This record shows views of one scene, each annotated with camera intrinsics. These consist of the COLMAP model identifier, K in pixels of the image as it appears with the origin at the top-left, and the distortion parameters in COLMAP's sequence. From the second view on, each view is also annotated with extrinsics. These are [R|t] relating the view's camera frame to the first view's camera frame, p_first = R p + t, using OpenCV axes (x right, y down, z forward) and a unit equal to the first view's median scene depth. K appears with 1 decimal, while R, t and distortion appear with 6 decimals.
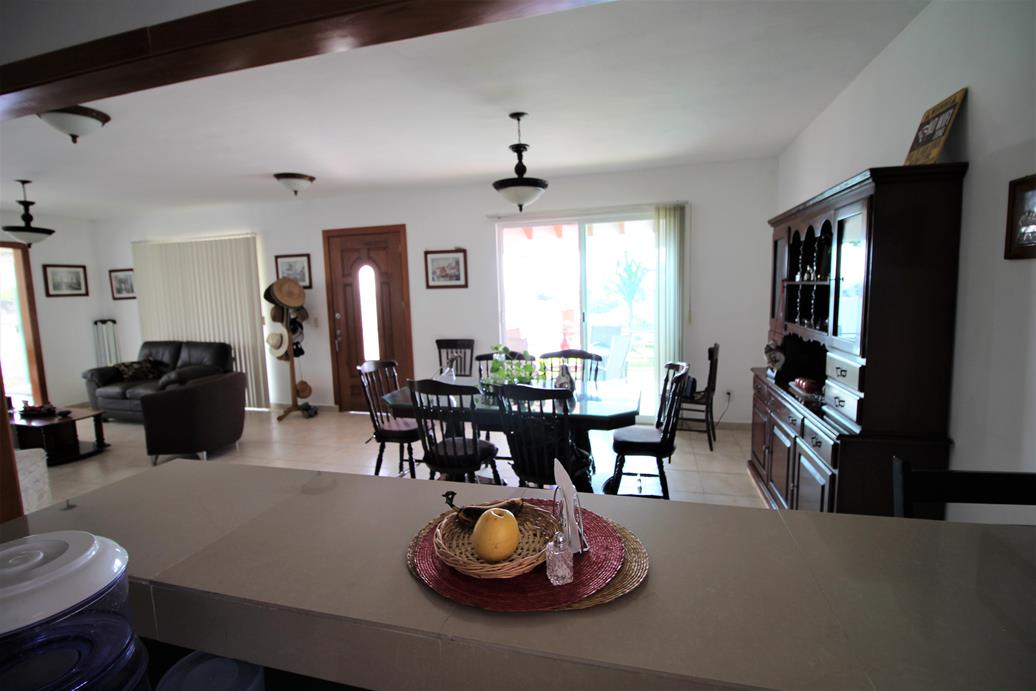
lens RADIAL K [[480.8, 0, 519.6], [0, 480.8, 341.0], [0, 0, 1]] dist [0.001667, -0.013084]
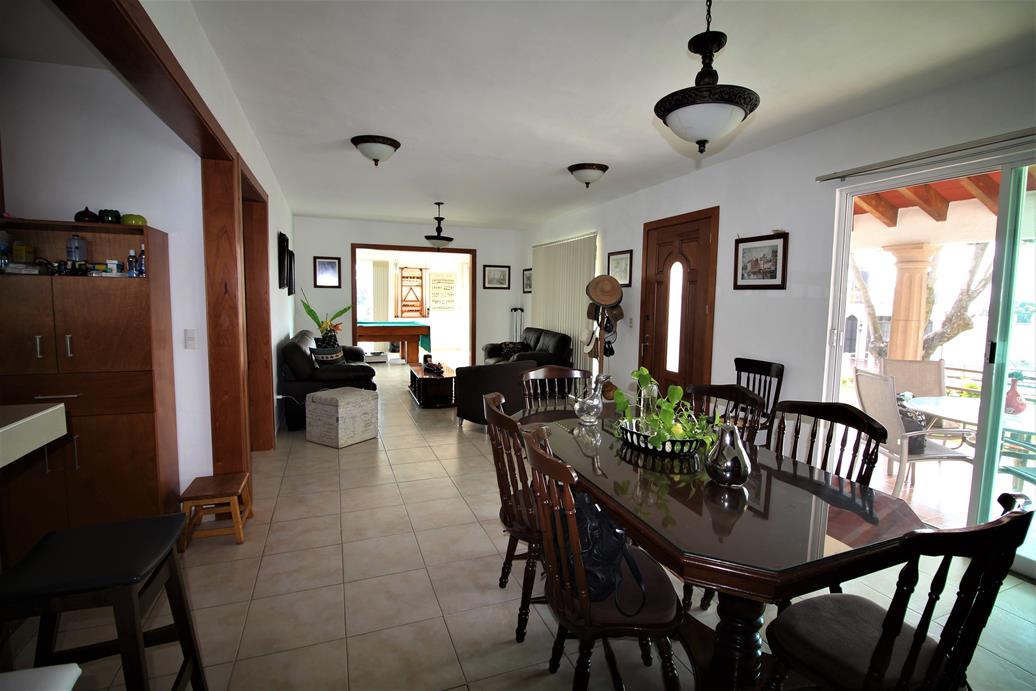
lens RADIAL K [[480.8, 0, 519.6], [0, 480.8, 341.0], [0, 0, 1]] dist [0.001667, -0.013084]
pose [[0.596957, 0.109925, -0.794707, 0.201554], [-0.119372, 0.991712, 0.047507, -0.022335], [0.793343, 0.066506, 0.605131, 0.264432]]
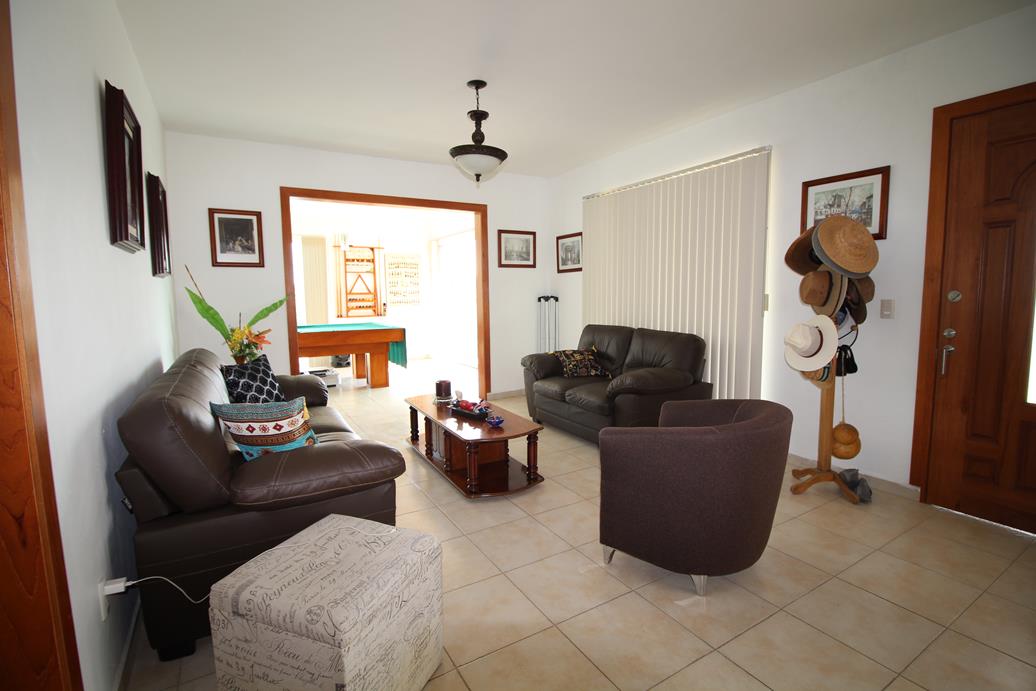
lens RADIAL K [[480.8, 0, 519.6], [0, 480.8, 341.0], [0, 0, 1]] dist [0.001667, -0.013084]
pose [[0.724635, 0.088518, -0.683424, -0.362766], [-0.083289, 0.995696, 0.040653, 0.004894], [0.684081, 0.027463, 0.728889, 0.399293]]
